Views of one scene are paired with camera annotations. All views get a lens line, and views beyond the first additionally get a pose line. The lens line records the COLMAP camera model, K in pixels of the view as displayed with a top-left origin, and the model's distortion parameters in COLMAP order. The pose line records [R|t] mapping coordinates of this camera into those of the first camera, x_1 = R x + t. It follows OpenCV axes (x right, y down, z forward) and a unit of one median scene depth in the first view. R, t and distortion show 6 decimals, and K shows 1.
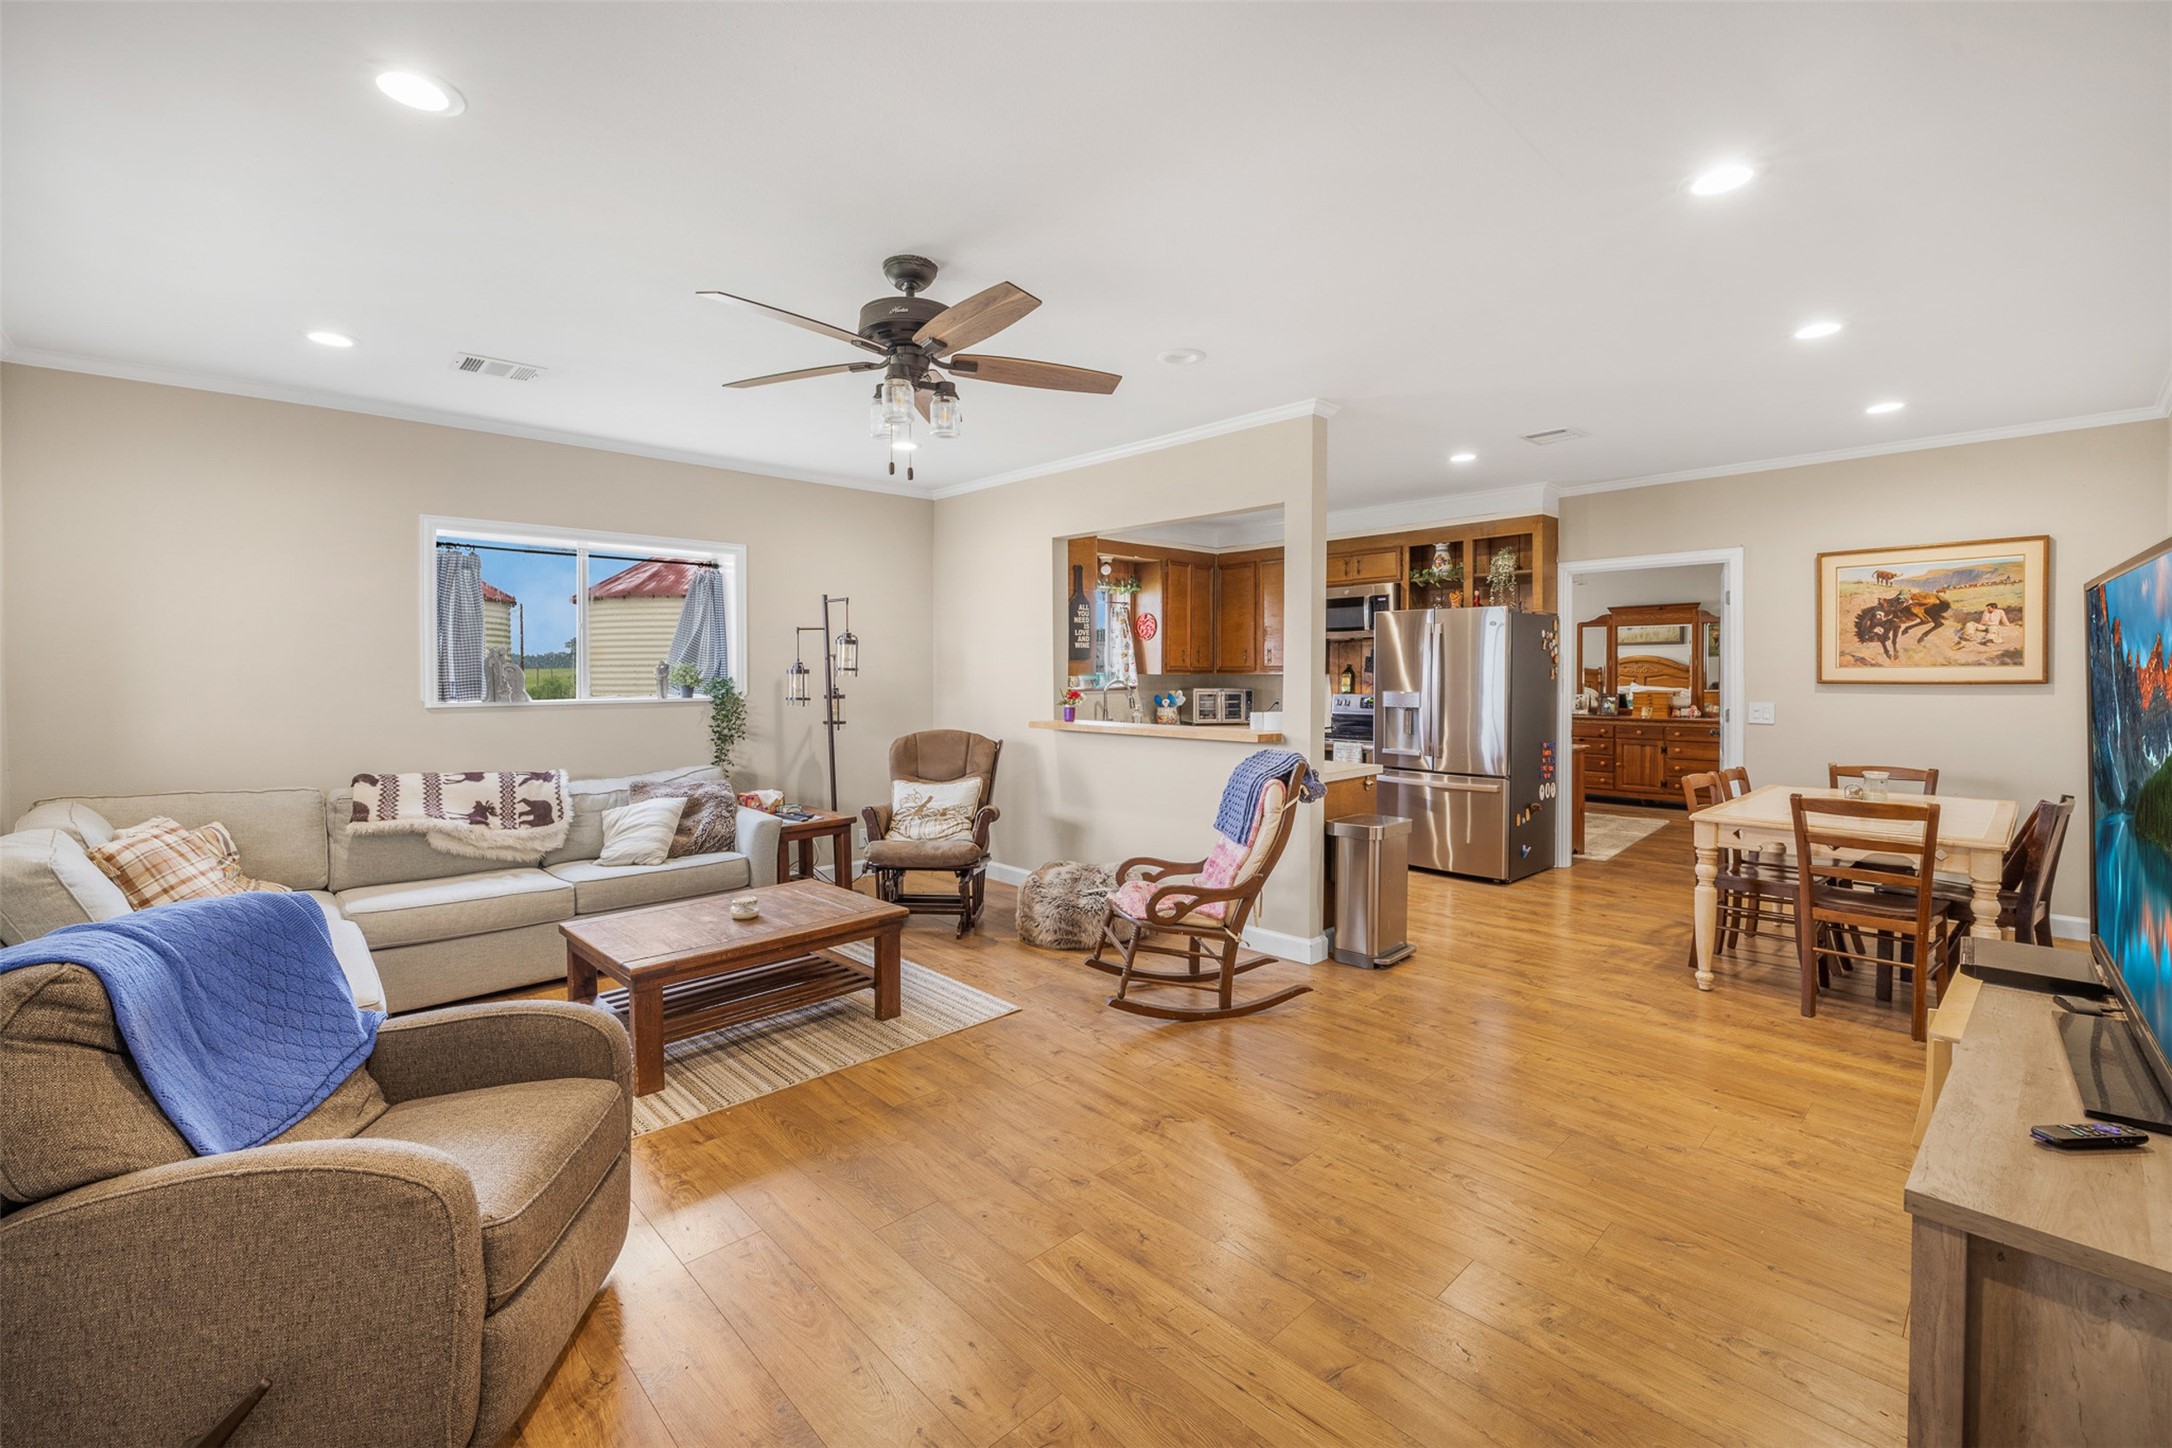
lens RADIAL K [[911.6, 0, 1068.8], [0, 911.6, 686.7], [0, 0, 1]] dist [0.001052, 0.000196]
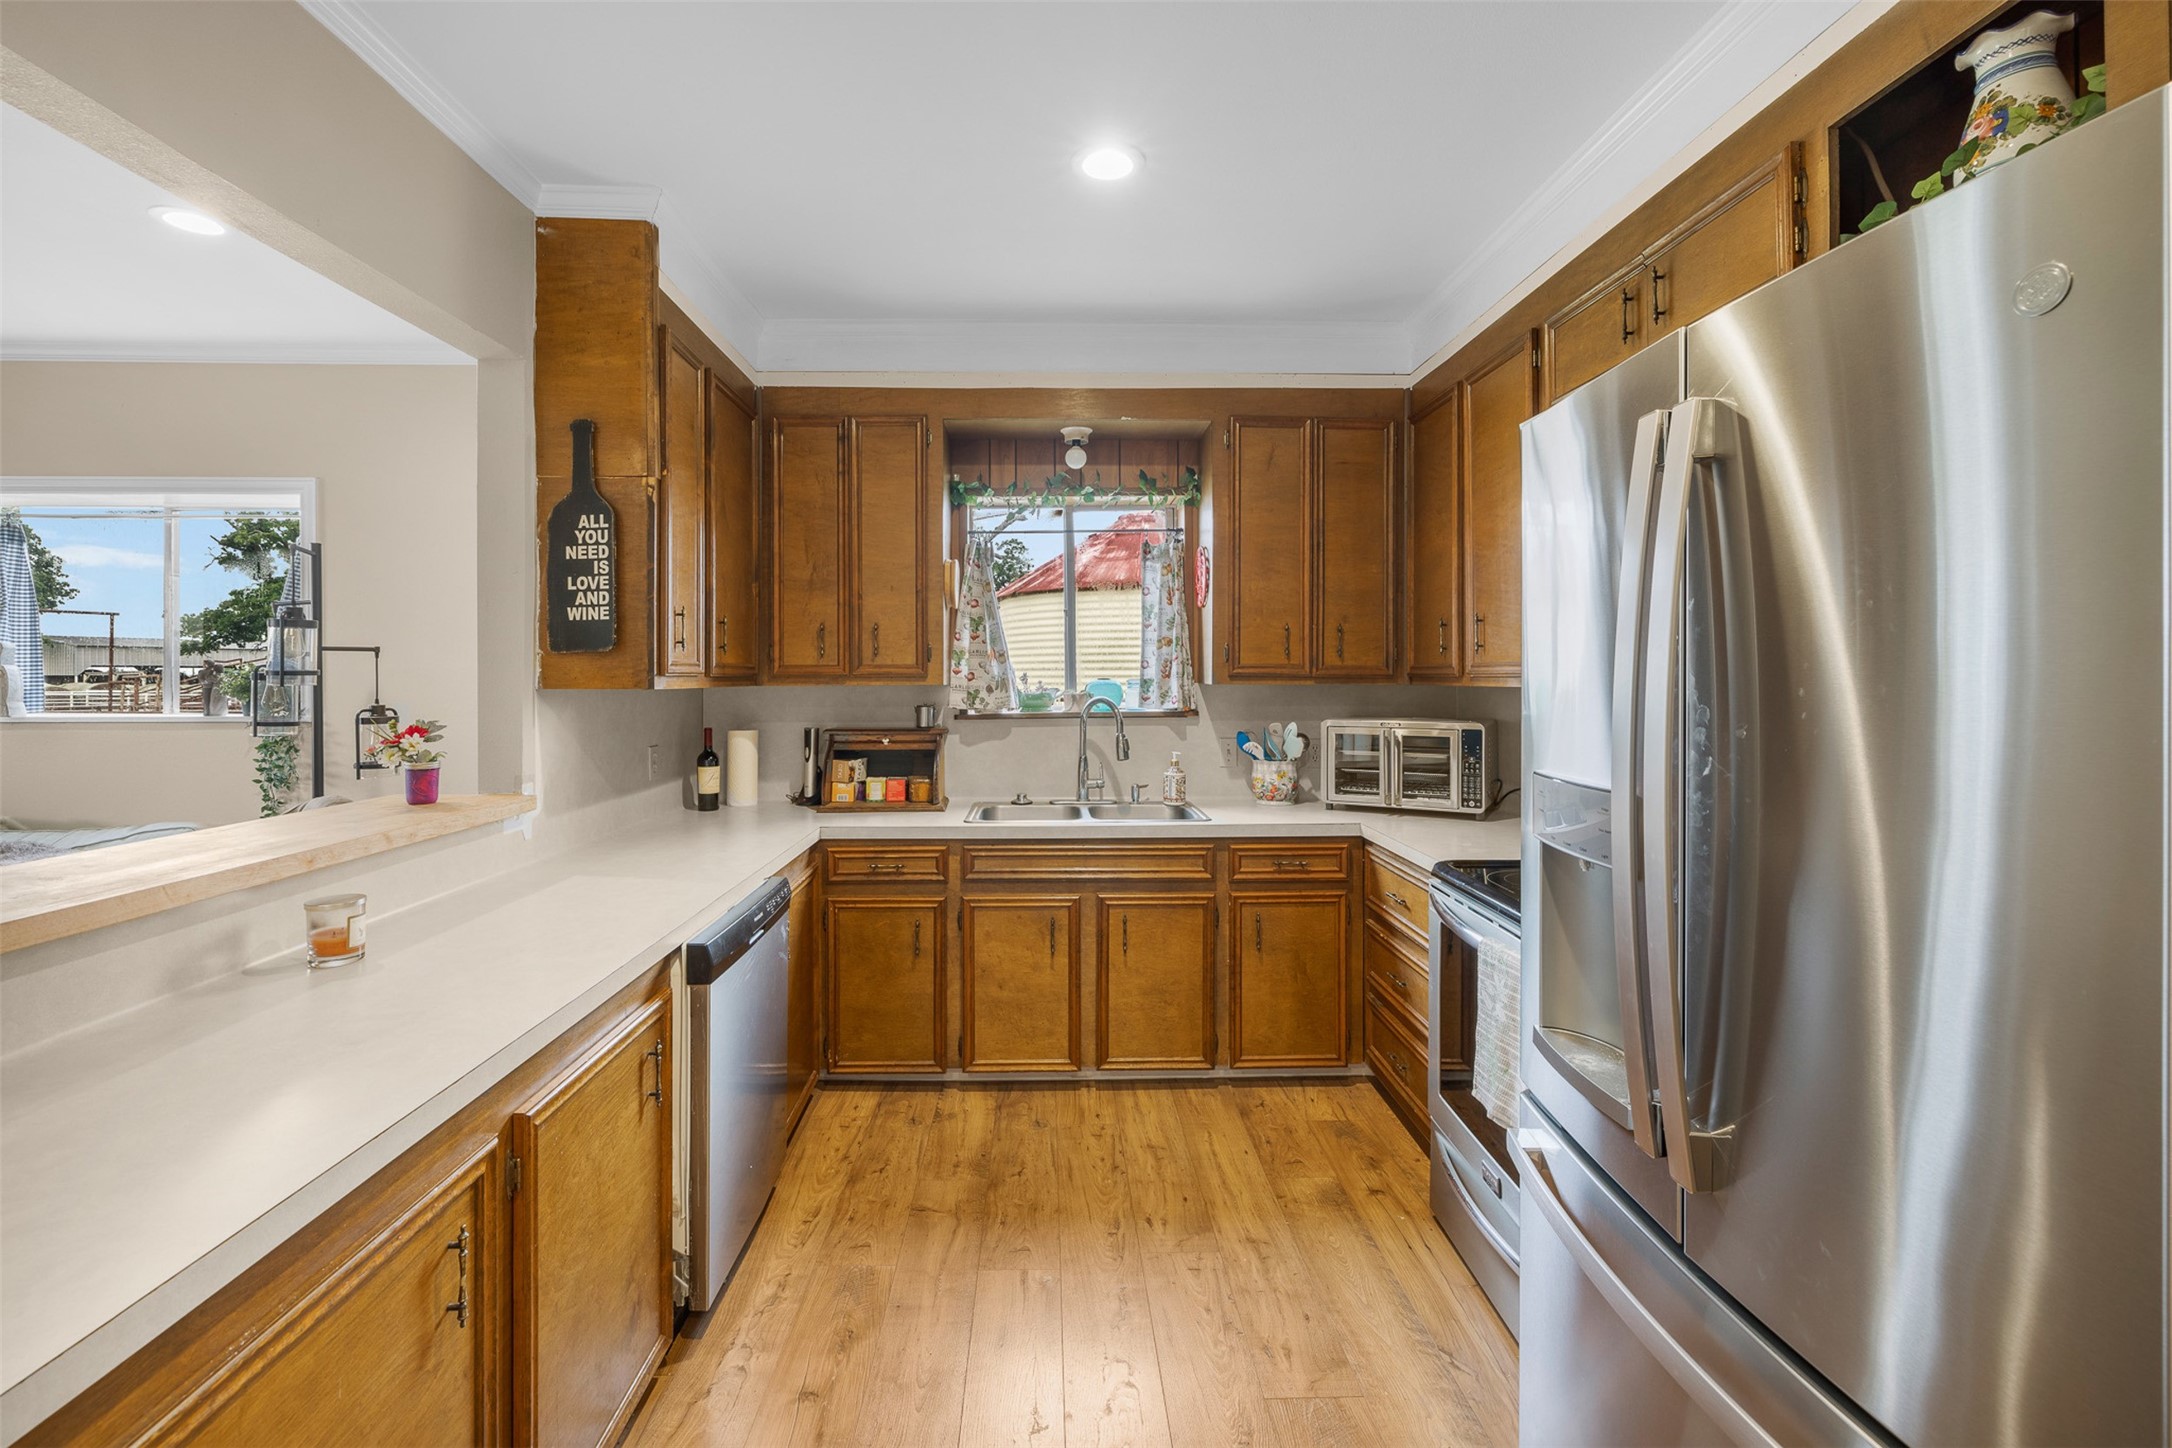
lens RADIAL K [[933.1, 0, 1081.4], [0, 933.1, 673.3], [0, 0, 1]] dist [0.000309, 0.000082]
pose [[0.753719, -0.000355, -0.657197, 0.431502], [-0.011600, 0.999837, -0.013845, -0.015152], [0.657094, 0.018059, 0.753592, 0.789853]]
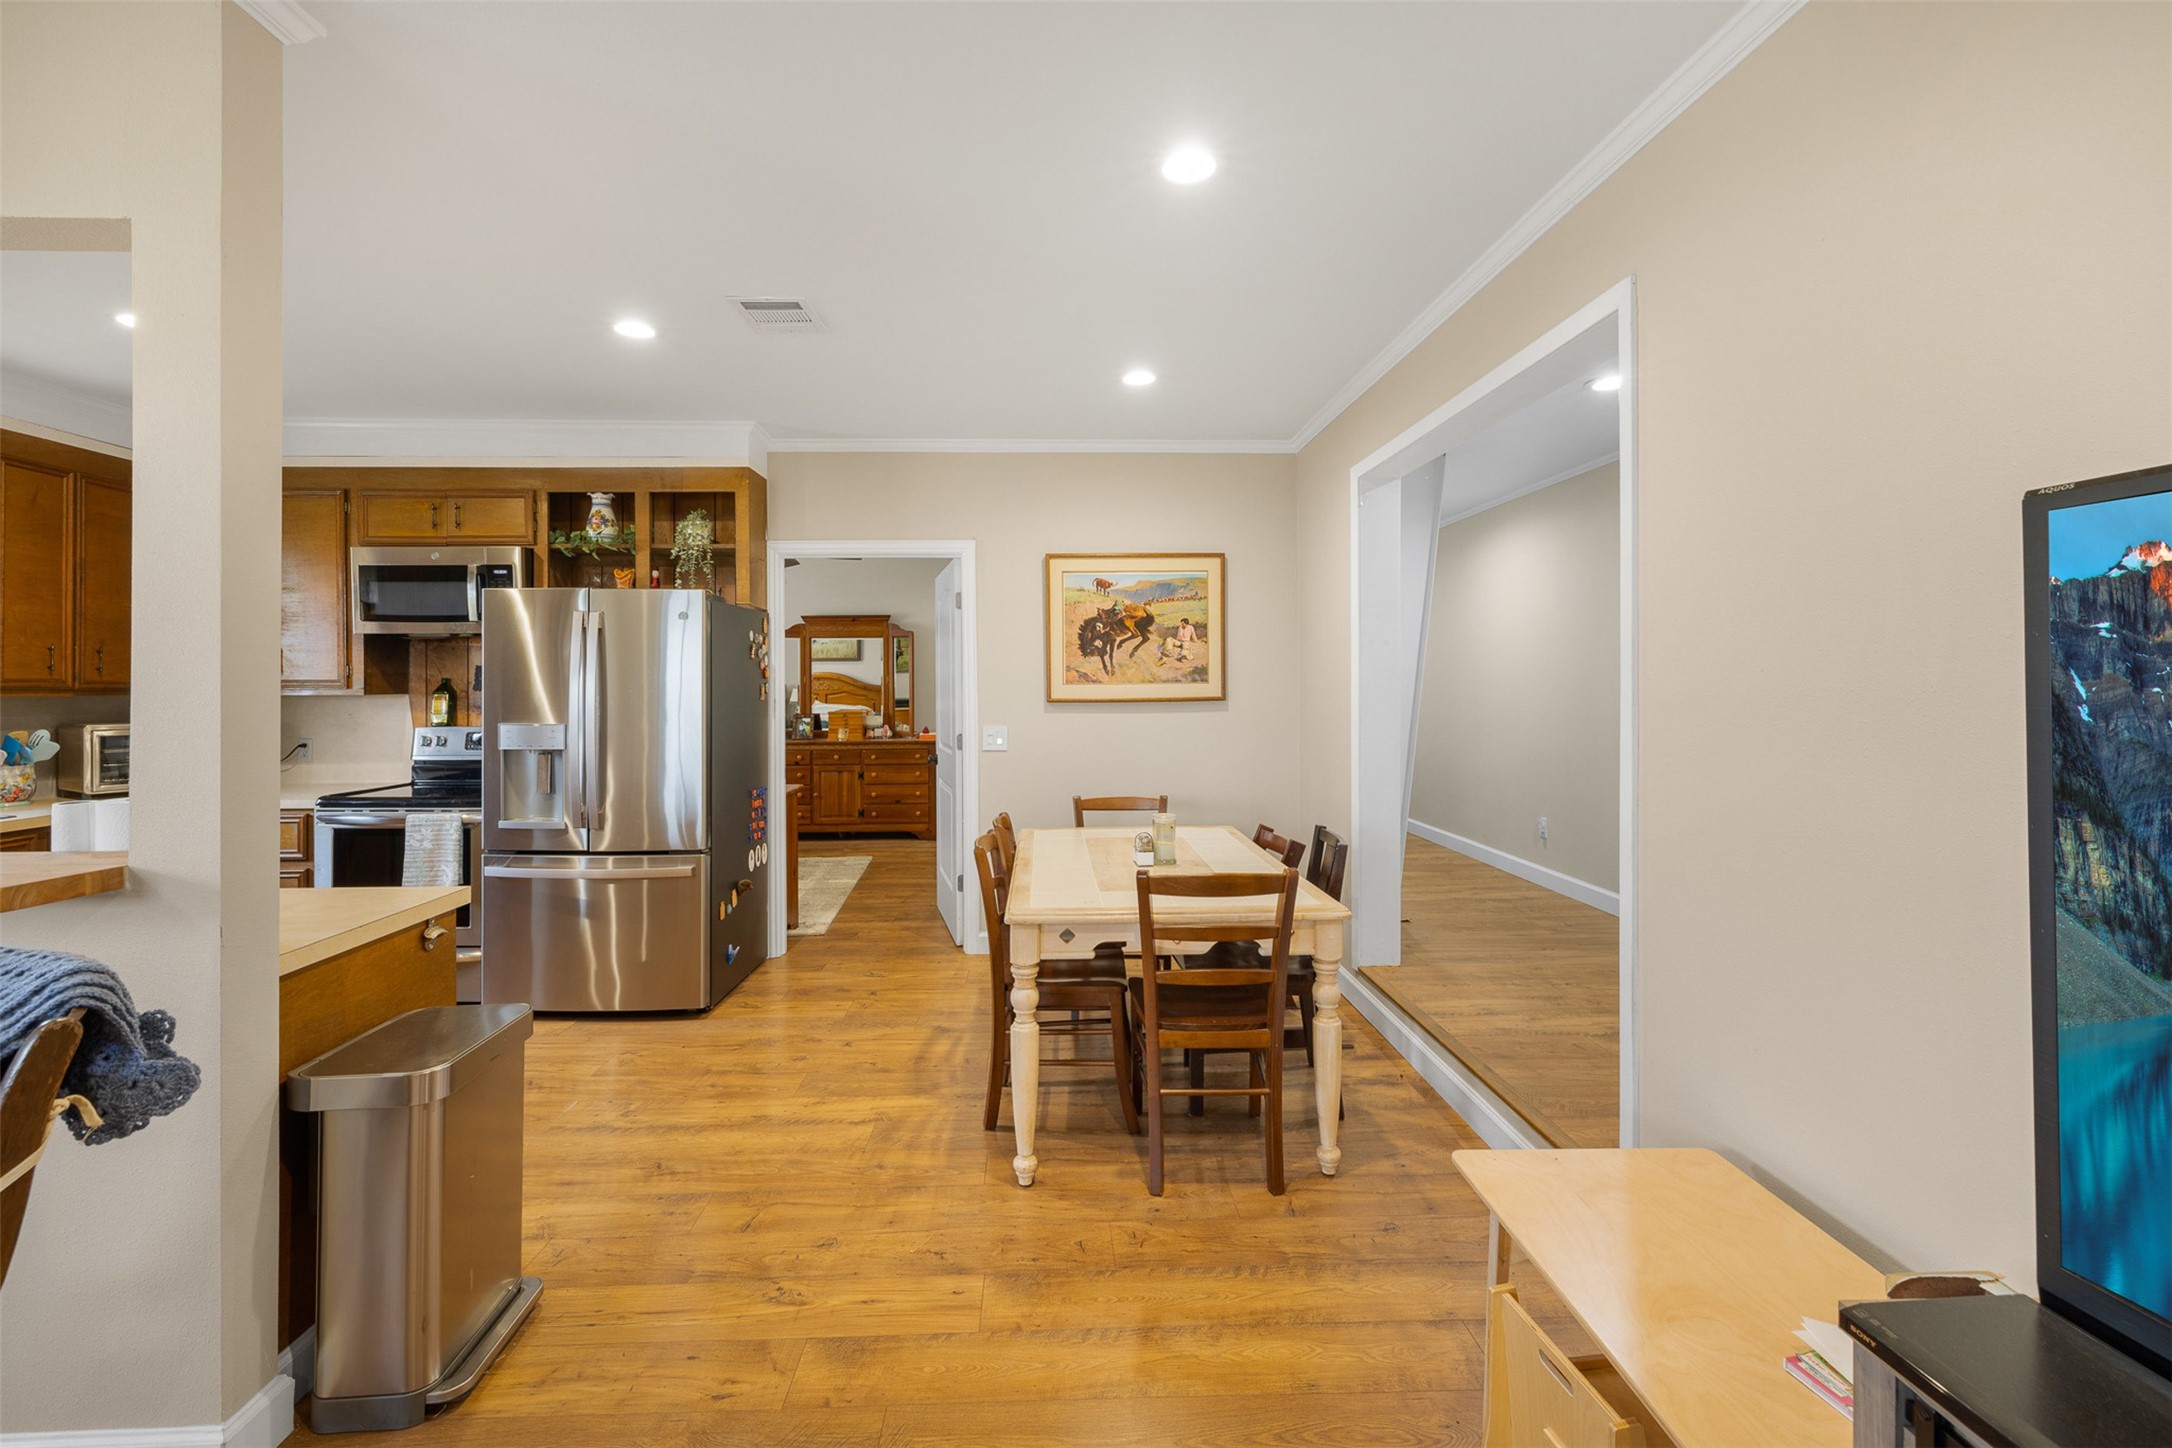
lens RADIAL K [[911.6, 0, 1068.8], [0, 911.6, 686.7], [0, 0, 1]] dist [0.001052, 0.000196]
pose [[0.656504, -0.000376, 0.754323, 0.147978], [0.014637, 0.999818, -0.012241, -0.006429], [-0.754181, 0.019077, 0.656390, 0.349346]]
